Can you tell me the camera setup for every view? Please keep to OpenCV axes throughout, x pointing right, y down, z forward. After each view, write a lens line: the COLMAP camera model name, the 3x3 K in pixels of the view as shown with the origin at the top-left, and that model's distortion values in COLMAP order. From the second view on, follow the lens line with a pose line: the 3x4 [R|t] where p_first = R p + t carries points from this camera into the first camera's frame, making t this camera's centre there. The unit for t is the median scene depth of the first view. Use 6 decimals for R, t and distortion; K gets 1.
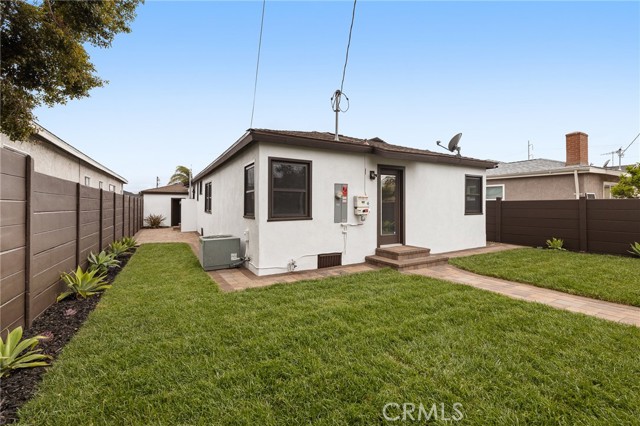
lens RADIAL K [[277.6, 0, 320.6], [0, 277.6, 204.9], [0, 0, 1]] dist [-0.000970, -0.000048]
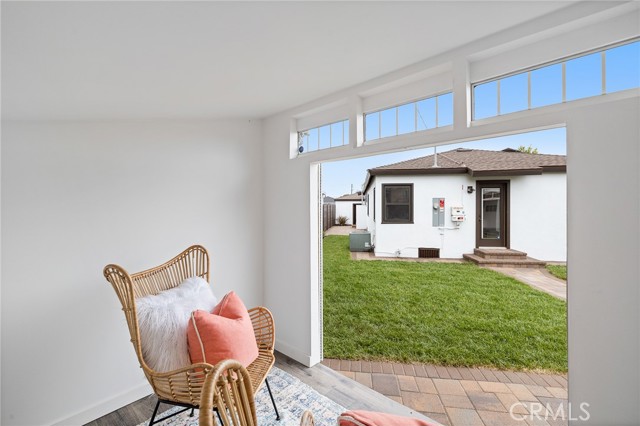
lens RADIAL K [[277.6, 0, 320.6], [0, 277.6, 204.9], [0, 0, 1]] dist [-0.000970, -0.000048]
pose [[0.792266, -0.004196, -0.610161, 0.429978], [0.001866, 0.999988, -0.004454, -0.035775], [0.610173, 0.002390, 0.792265, -0.416669]]
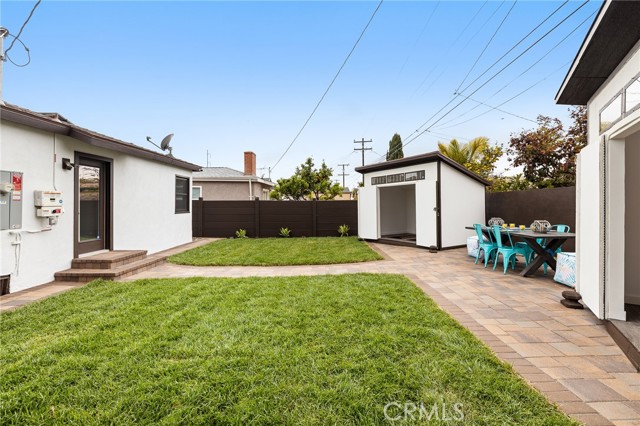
lens RADIAL K [[271.2, 0, 321.1], [0, 271.2, 205.2], [0, 0, 1]] dist [0.000050, 0.000058]
pose [[0.502270, 0.000537, 0.864711, -0.108901], [-0.004687, 0.999987, 0.002102, 0.000643], [-0.864698, -0.005109, 0.502266, 0.025526]]
